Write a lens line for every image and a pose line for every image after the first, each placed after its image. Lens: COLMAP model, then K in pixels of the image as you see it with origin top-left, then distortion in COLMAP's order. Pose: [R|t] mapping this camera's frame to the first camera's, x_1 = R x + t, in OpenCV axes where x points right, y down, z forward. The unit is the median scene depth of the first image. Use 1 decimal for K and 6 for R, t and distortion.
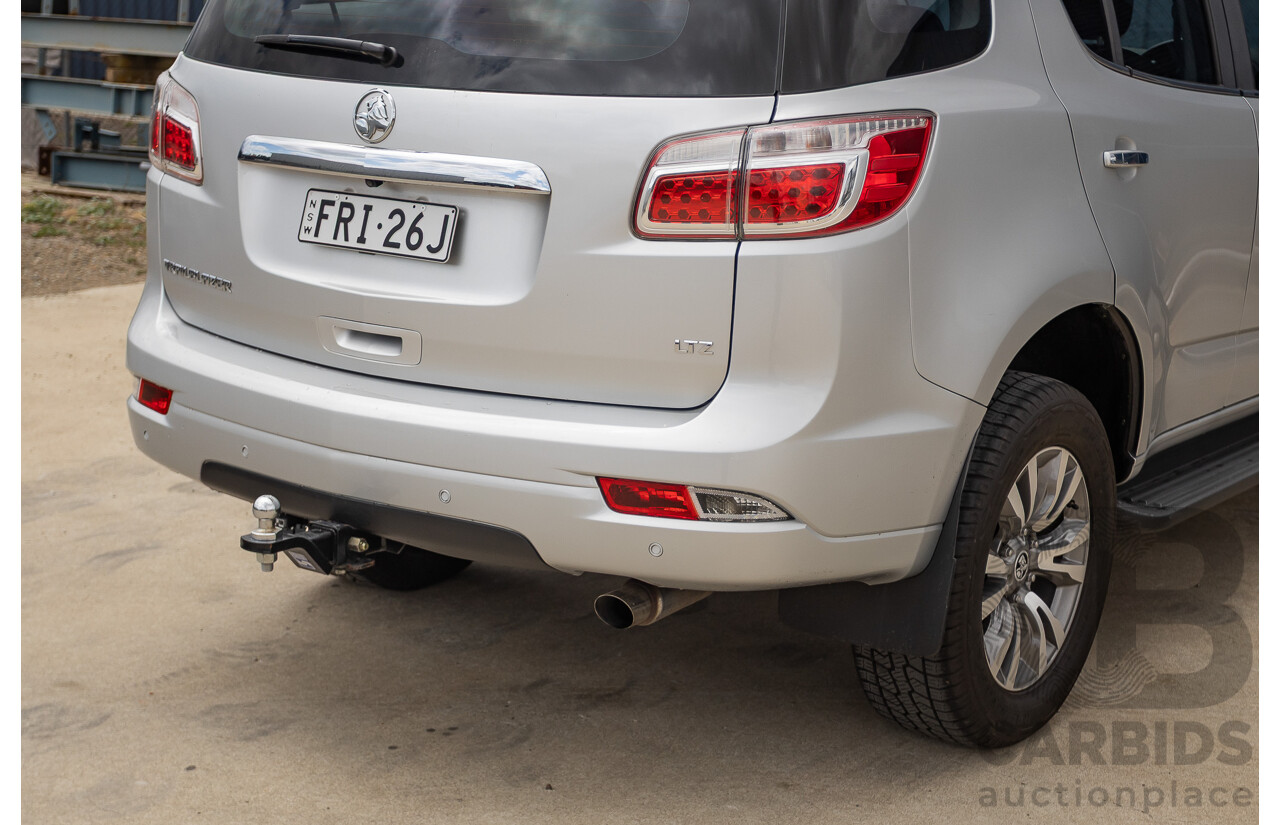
lens RADIAL K [[2186.8, 0, 640.0], [0, 2186.8, 412.5], [0, 0, 1]] dist [-0.011625, 0.042660]
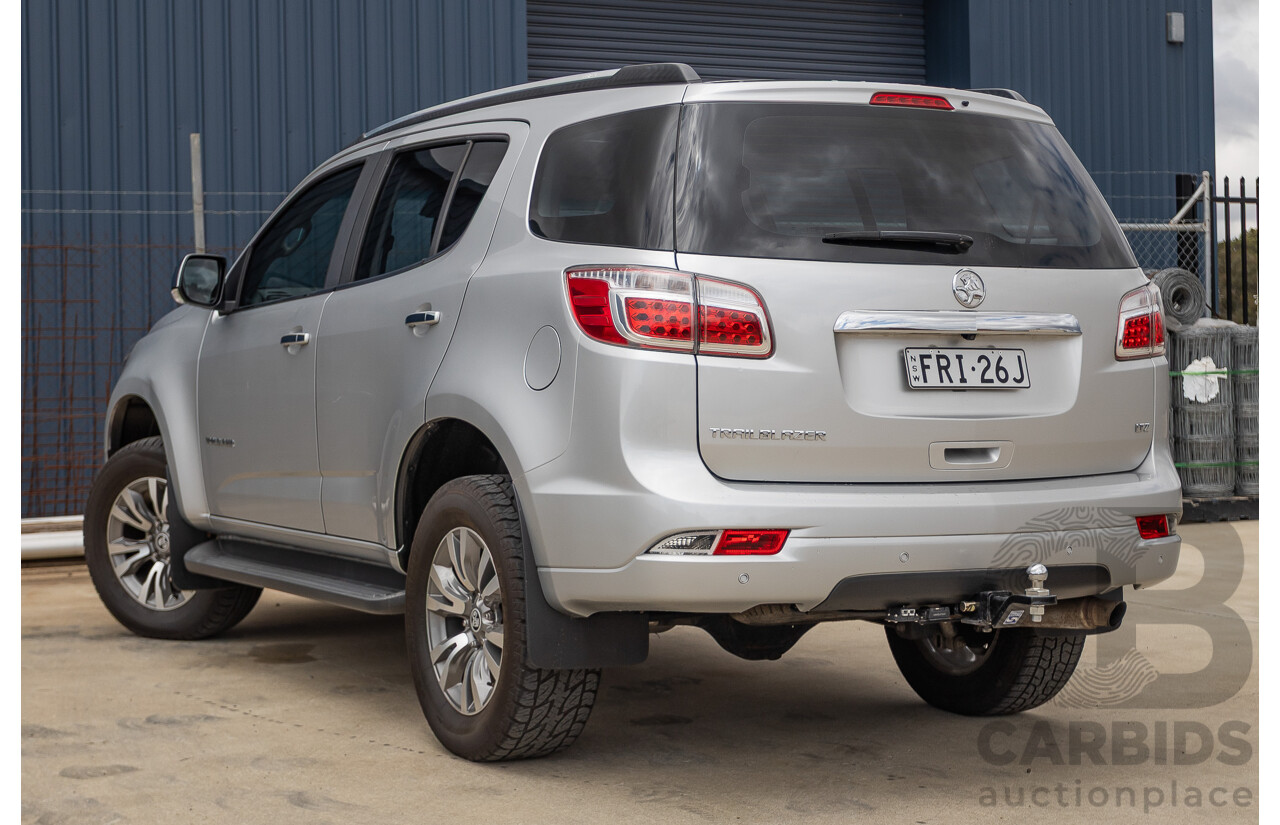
lens RADIAL K [[2365.7, 0, 640.0], [0, 2365.7, 412.5], [0, 0, 1]] dist [-0.018277, -0.085184]
pose [[0.420422, -0.049422, 0.905982, -1.522798], [0.191645, 0.980825, -0.035428, -0.045961], [-0.886858, 0.188521, 0.421832, 0.564867]]
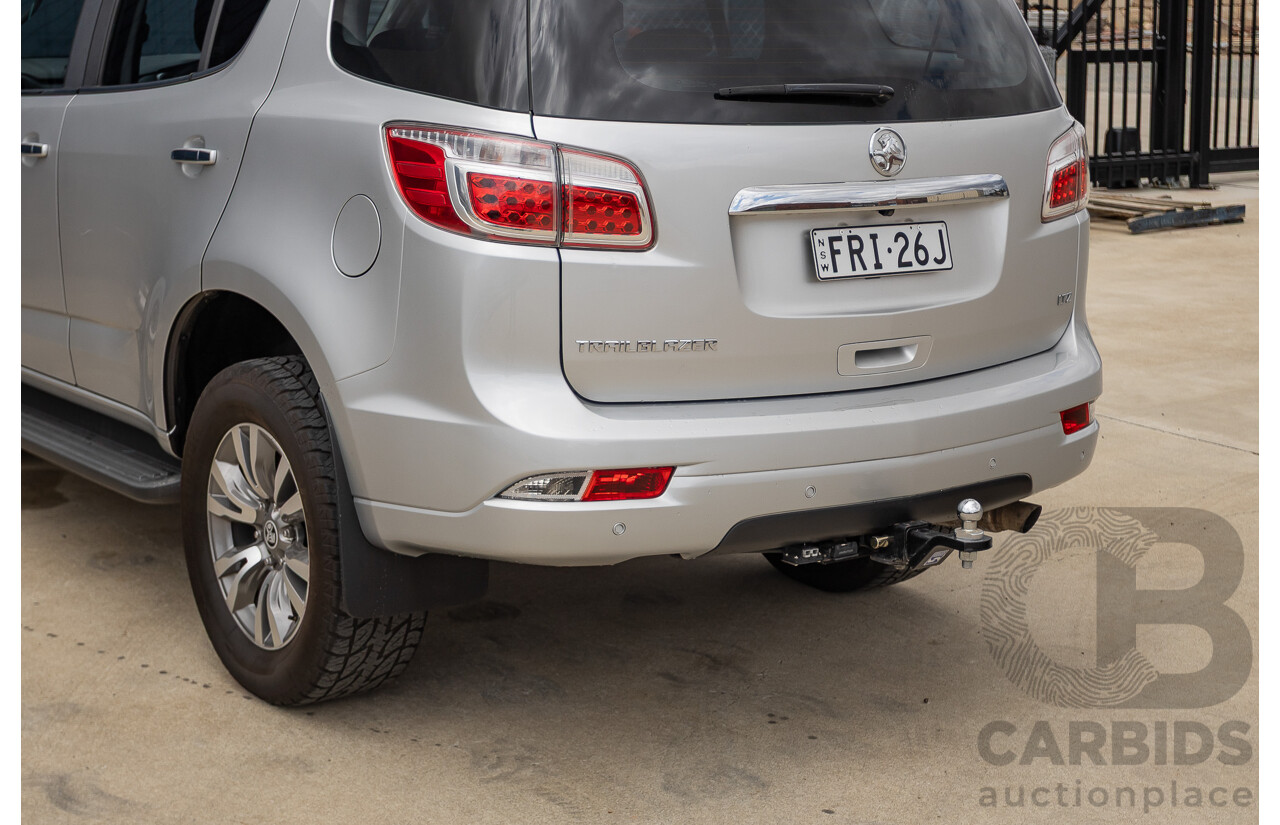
lens RADIAL K [[2186.8, 0, 640.0], [0, 2186.8, 412.5], [0, 0, 1]] dist [-0.011625, 0.042660]
pose [[0.301913, -0.206237, 0.930760, -1.193529], [0.185121, 0.970419, 0.154976, -0.198762], [-0.935189, 0.125514, 0.331161, 0.755414]]
